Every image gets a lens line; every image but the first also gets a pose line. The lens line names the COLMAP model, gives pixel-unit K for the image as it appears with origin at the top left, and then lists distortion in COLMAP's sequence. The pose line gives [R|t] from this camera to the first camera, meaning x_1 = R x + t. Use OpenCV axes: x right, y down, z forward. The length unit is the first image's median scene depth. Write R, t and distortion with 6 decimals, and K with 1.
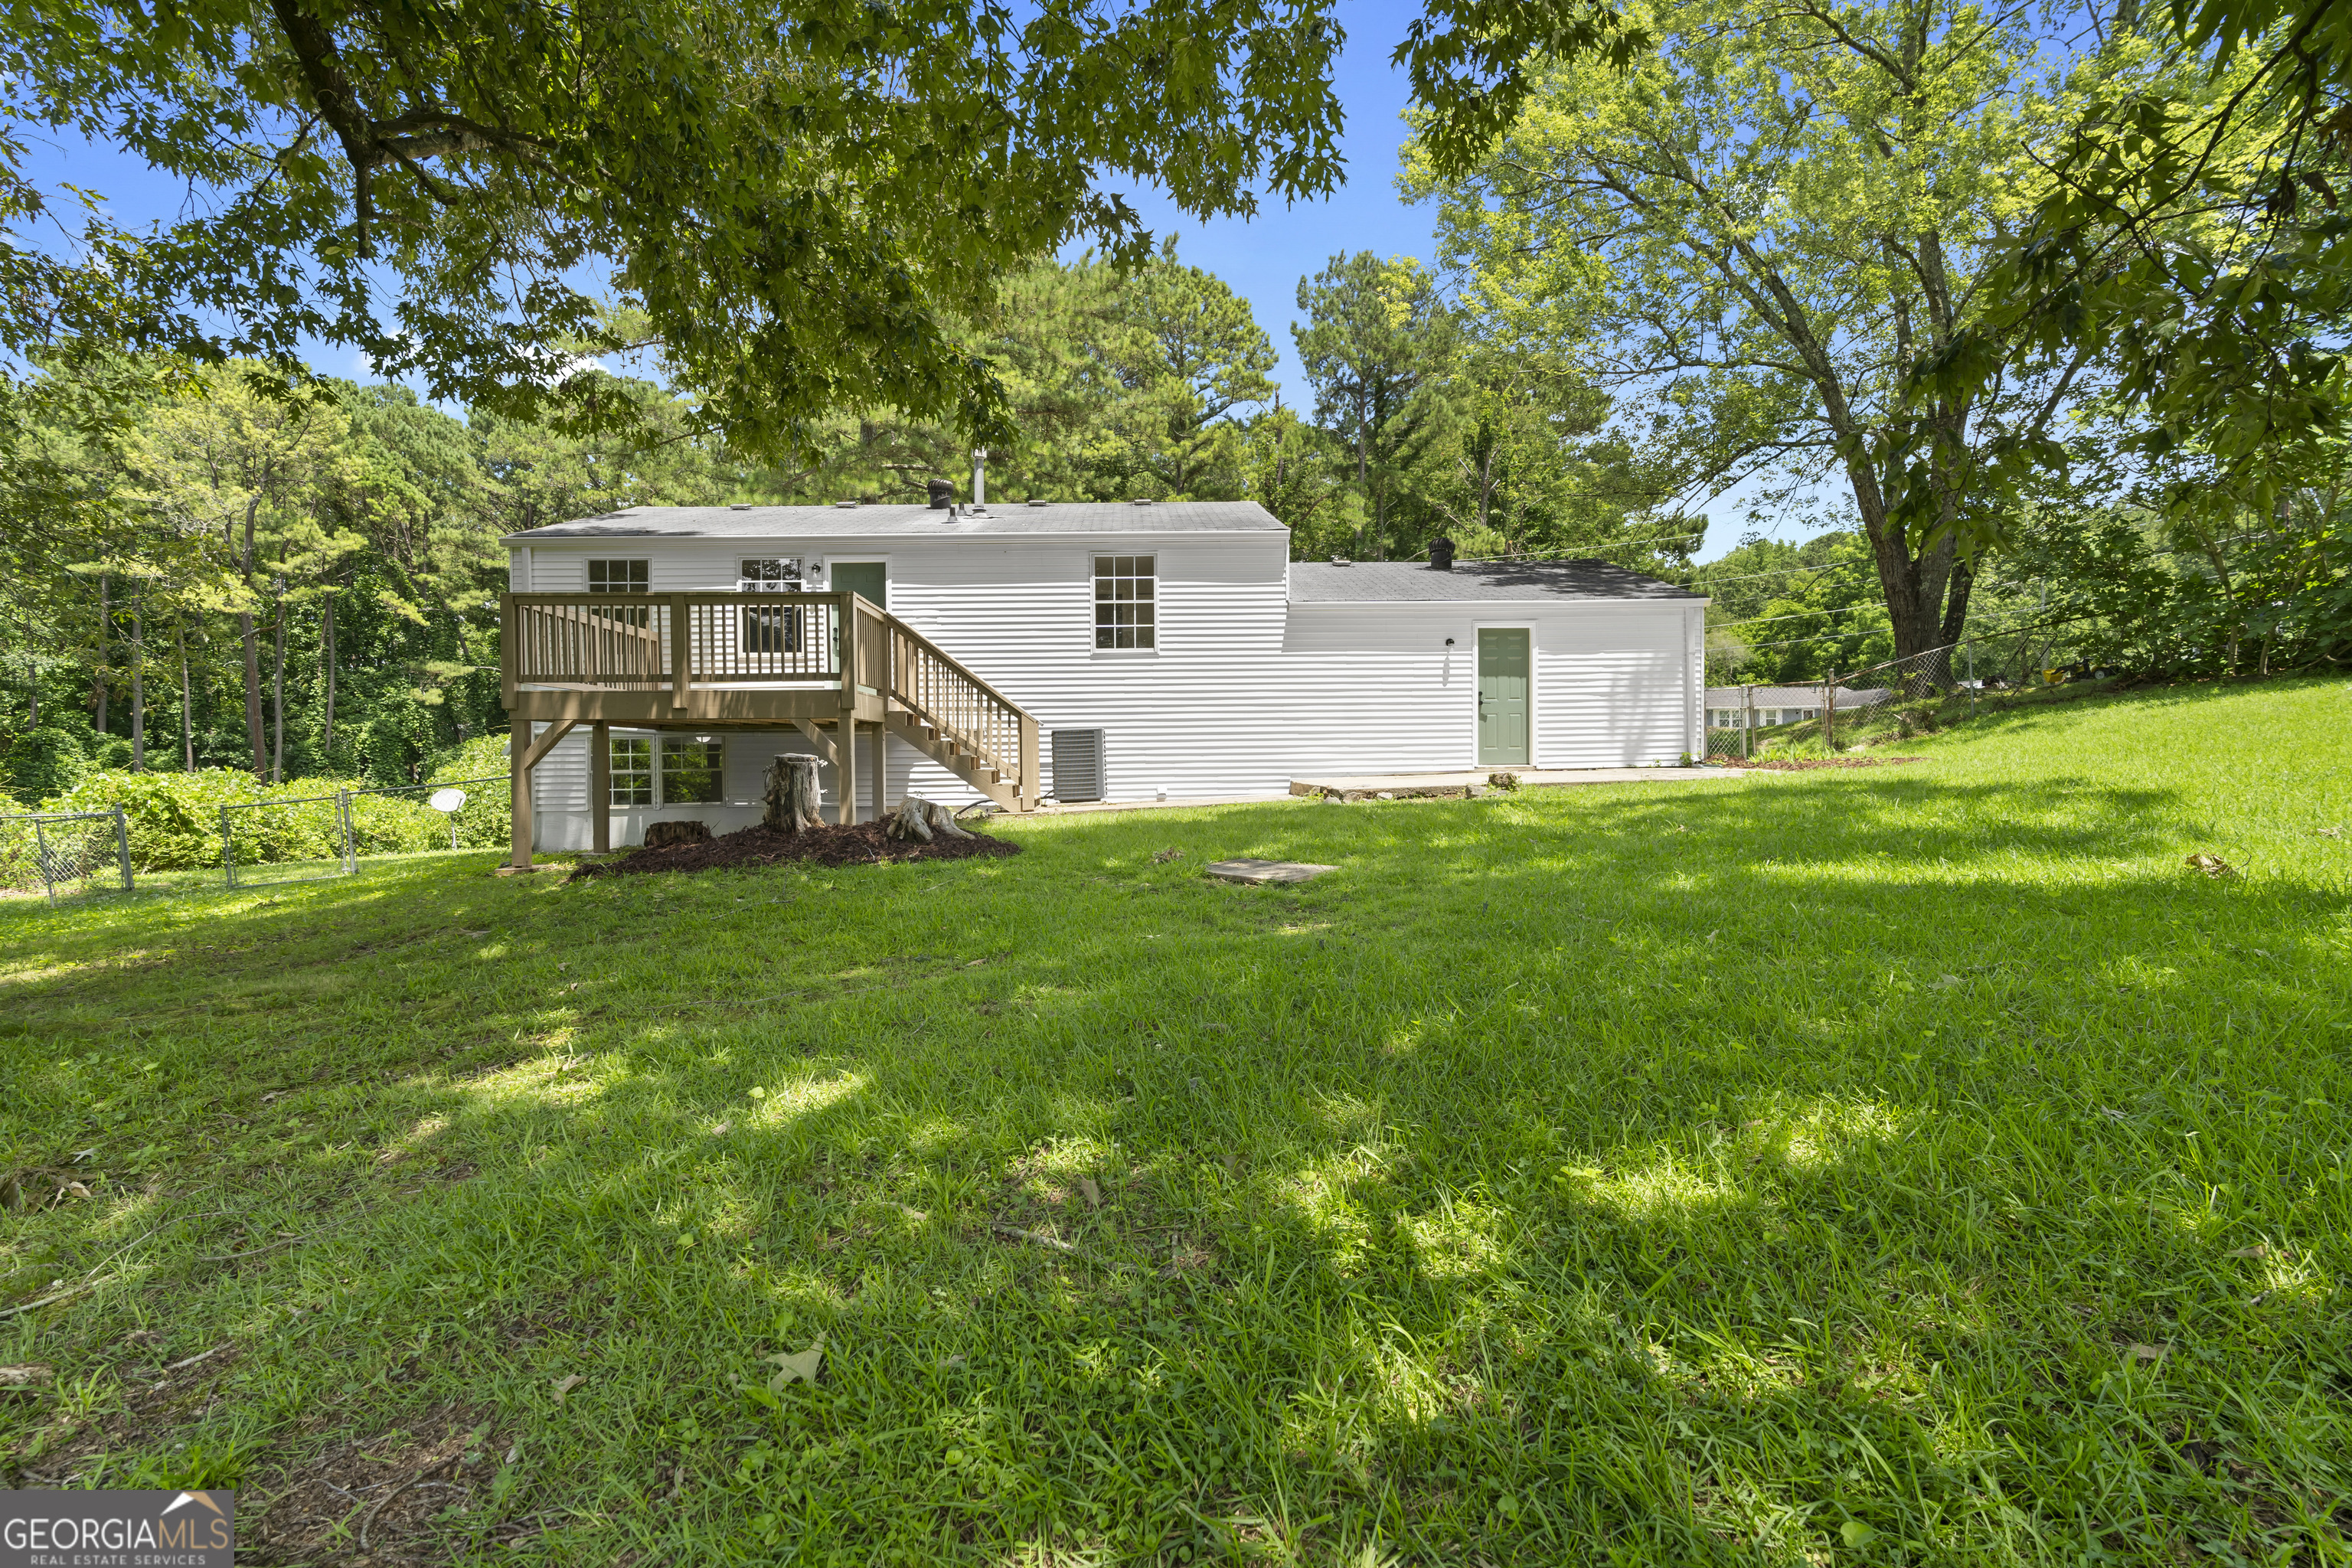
lens RADIAL K [[1070.6, 0, 1175.0], [0, 1070.6, 776.0], [0, 0, 1]] dist [-0.003328, 0.000497]
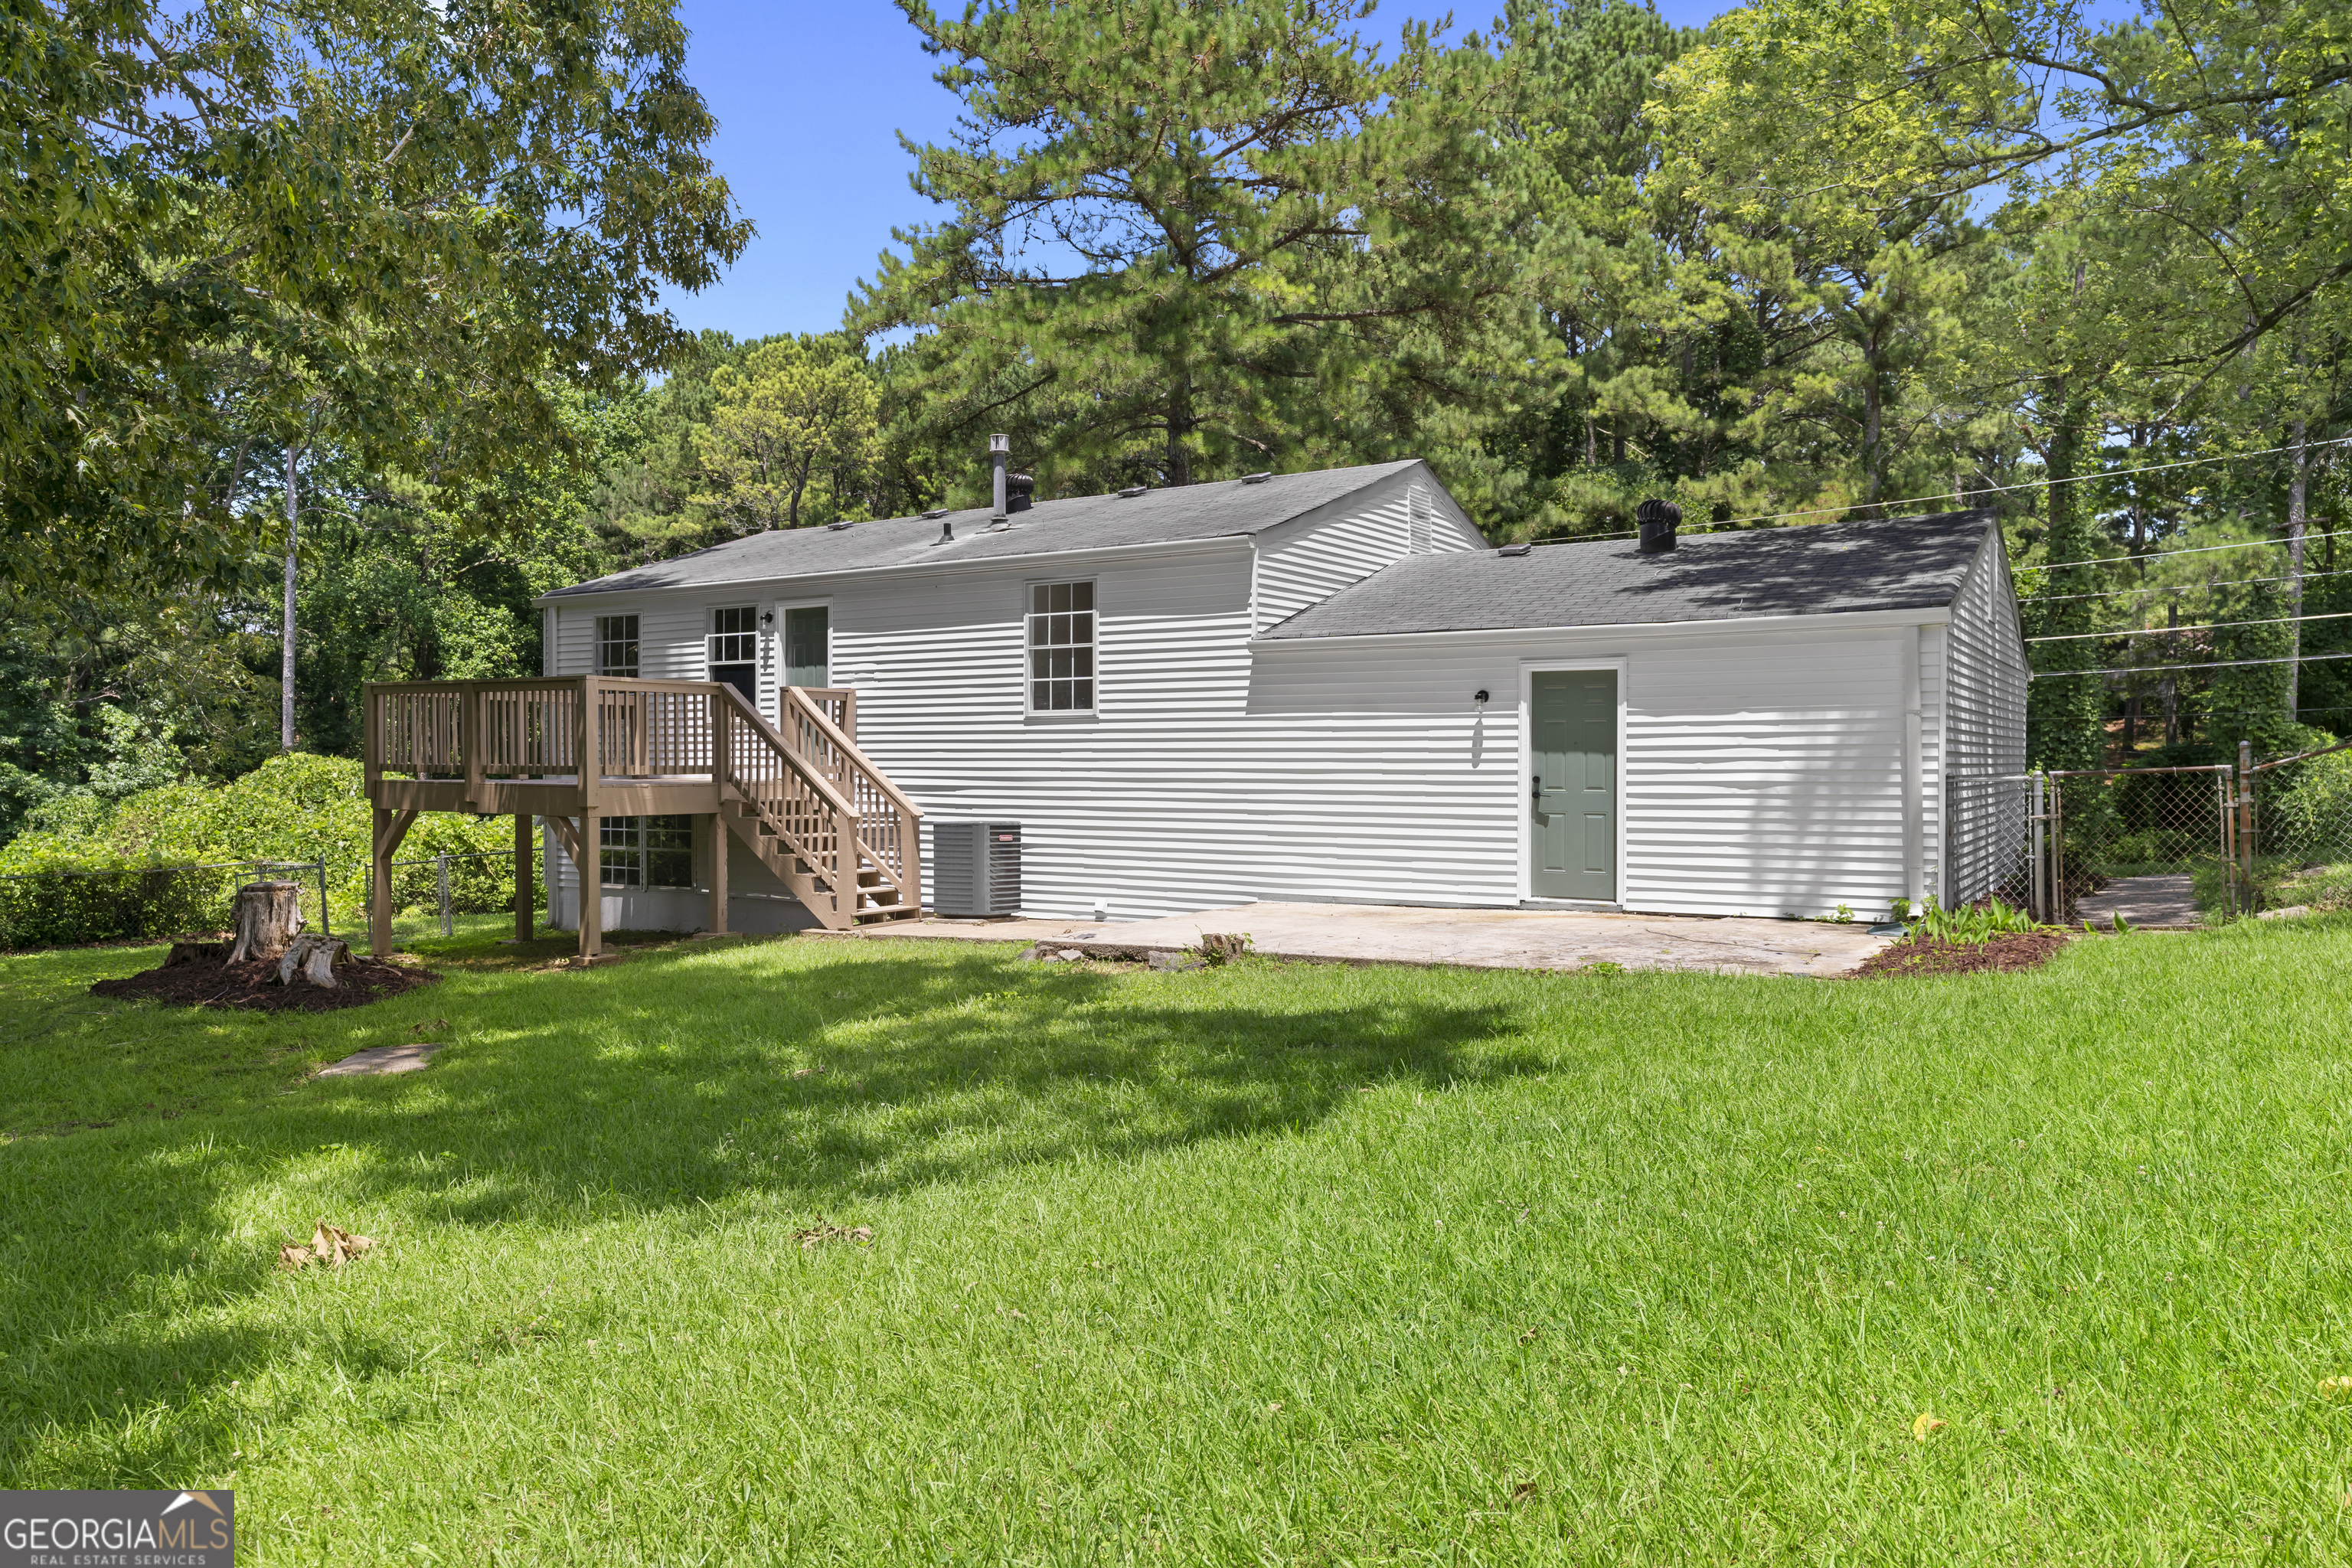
lens RADIAL K [[1616.6, 0, 1178.6], [0, 1616.6, 782.4], [0, 0, 1]] dist [-0.001127, 0.000079]
pose [[0.817704, 0.021077, -0.575252, 0.655729], [-0.018059, 0.999777, 0.010961, -0.083204], [0.575355, 0.001425, 0.817903, 0.141683]]
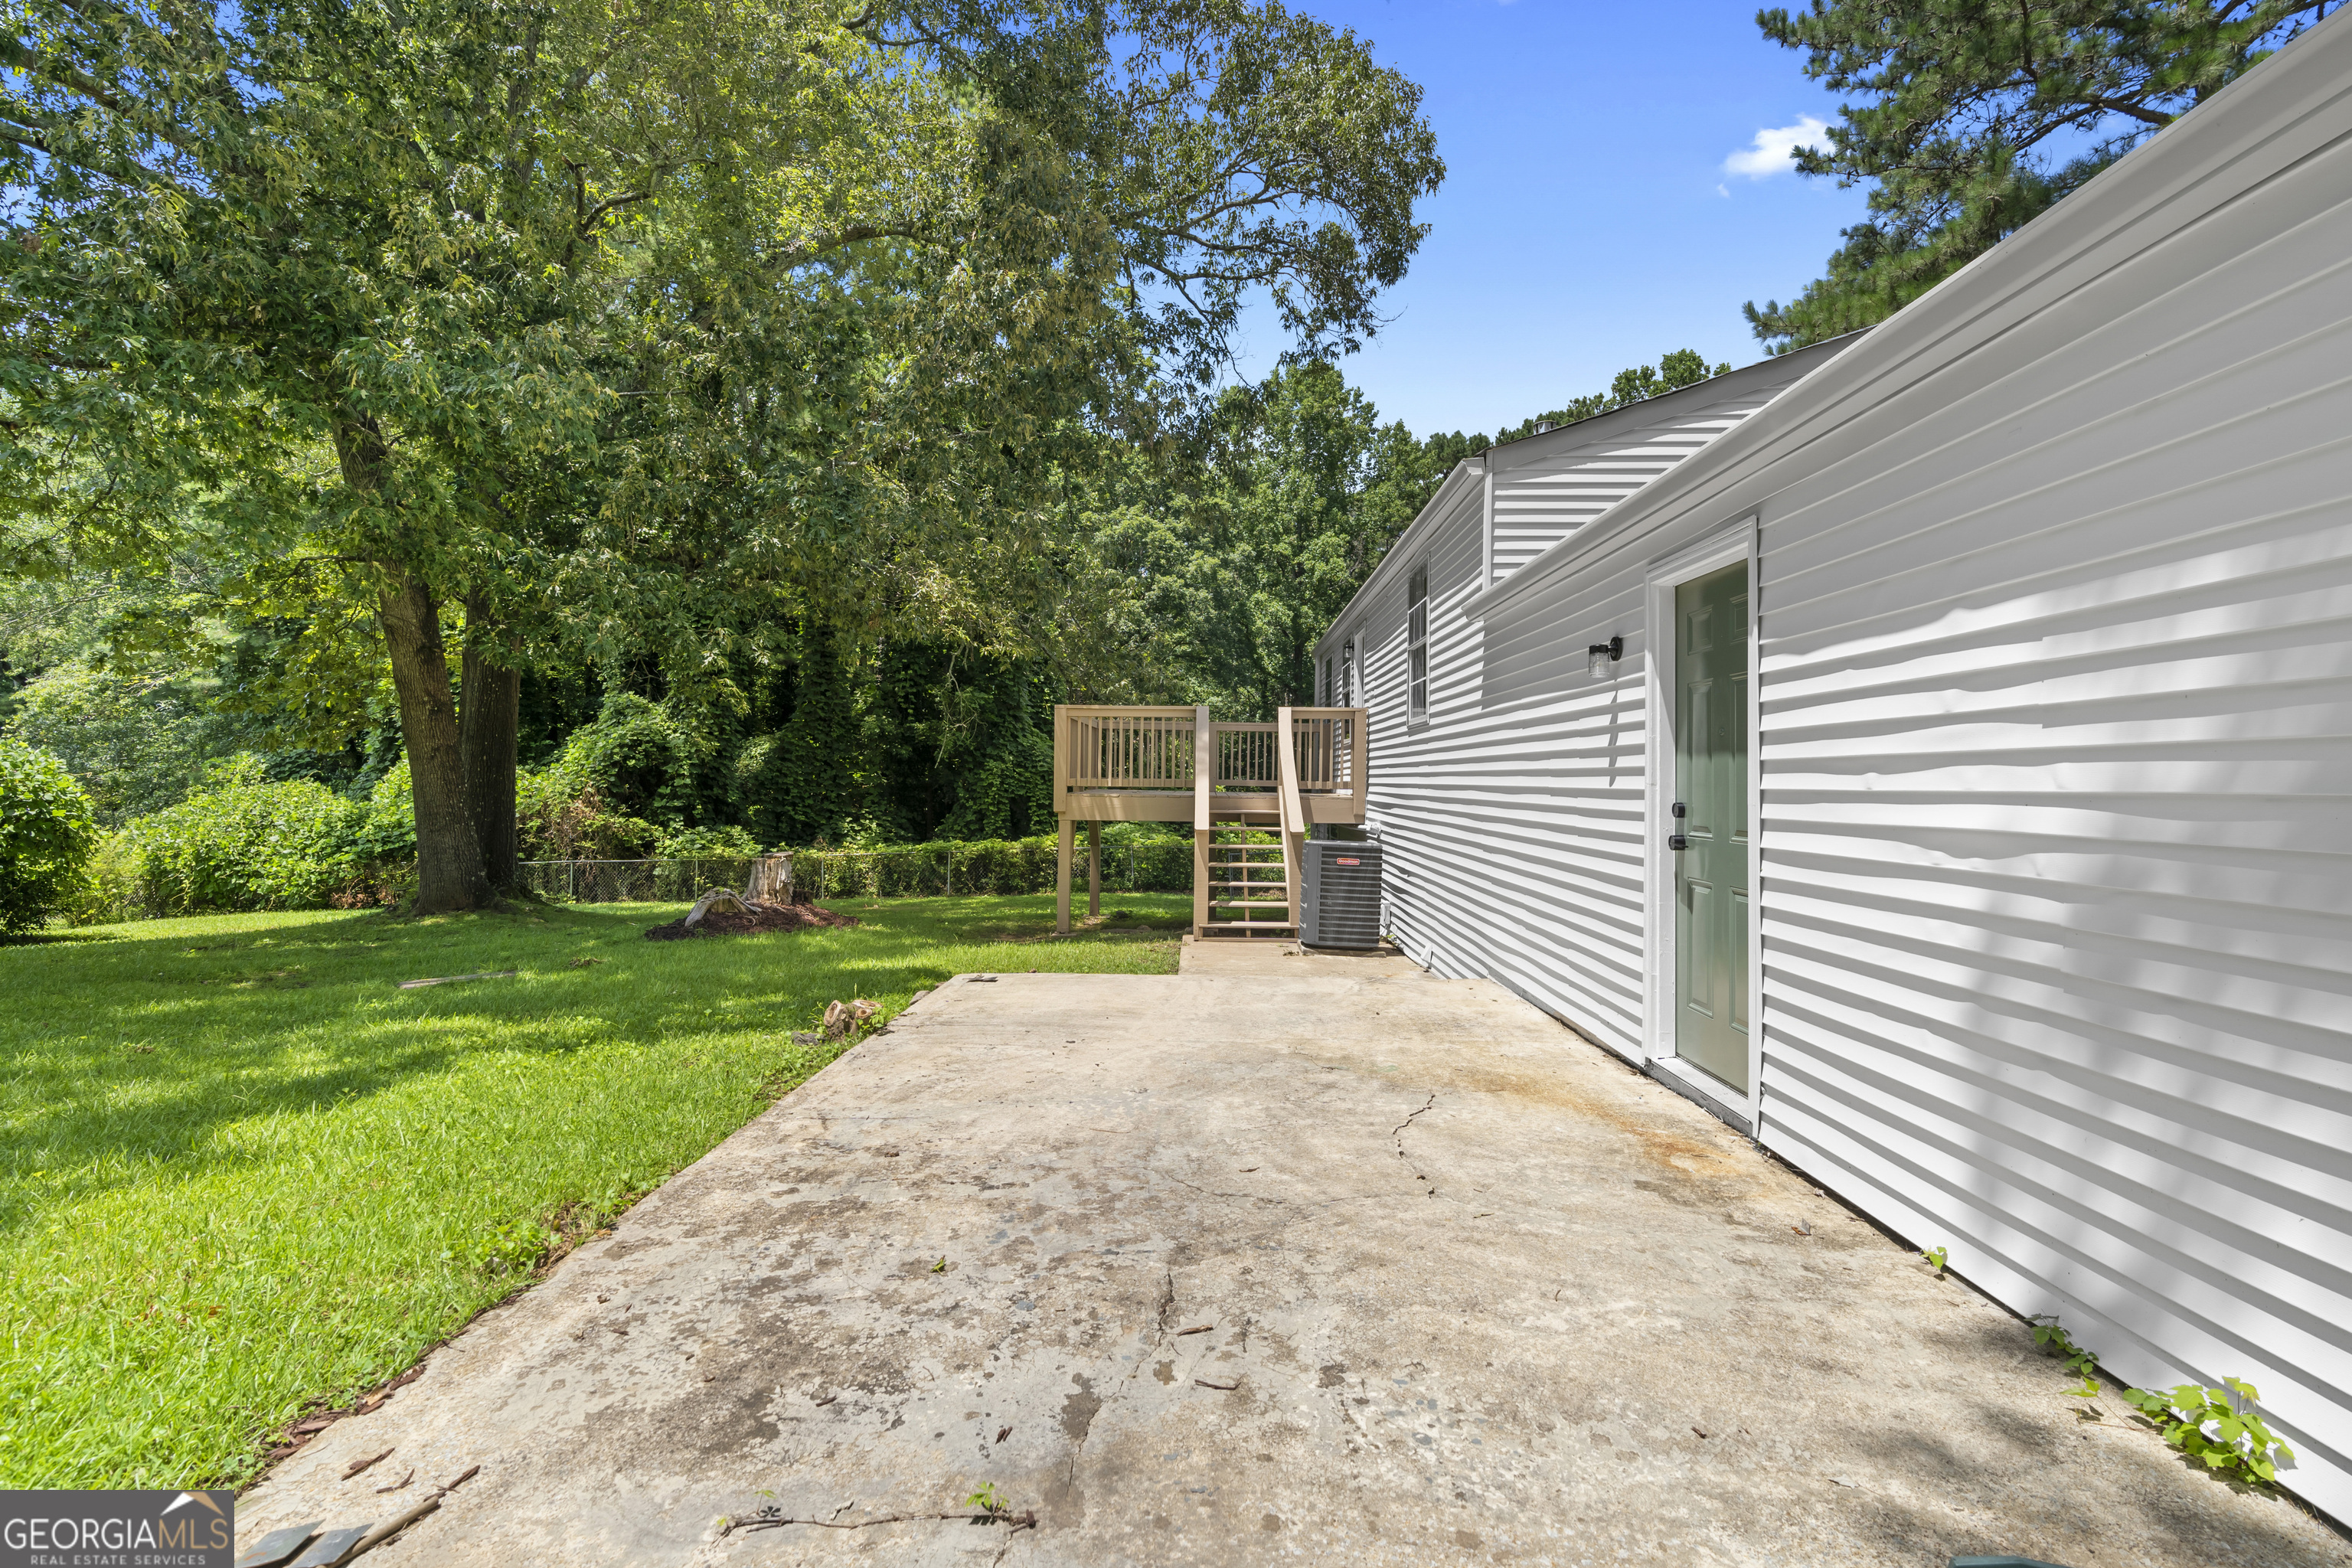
lens RADIAL K [[1070.6, 0, 1178.0], [0, 1070.6, 778.1], [0, 0, 1]] dist [-0.003328, 0.000497]
pose [[-0.071779, 0.010792, -0.997362, 0.592035], [-0.010093, 0.999882, 0.011545, -0.089322], [0.997370, 0.010895, -0.071661, 0.903016]]
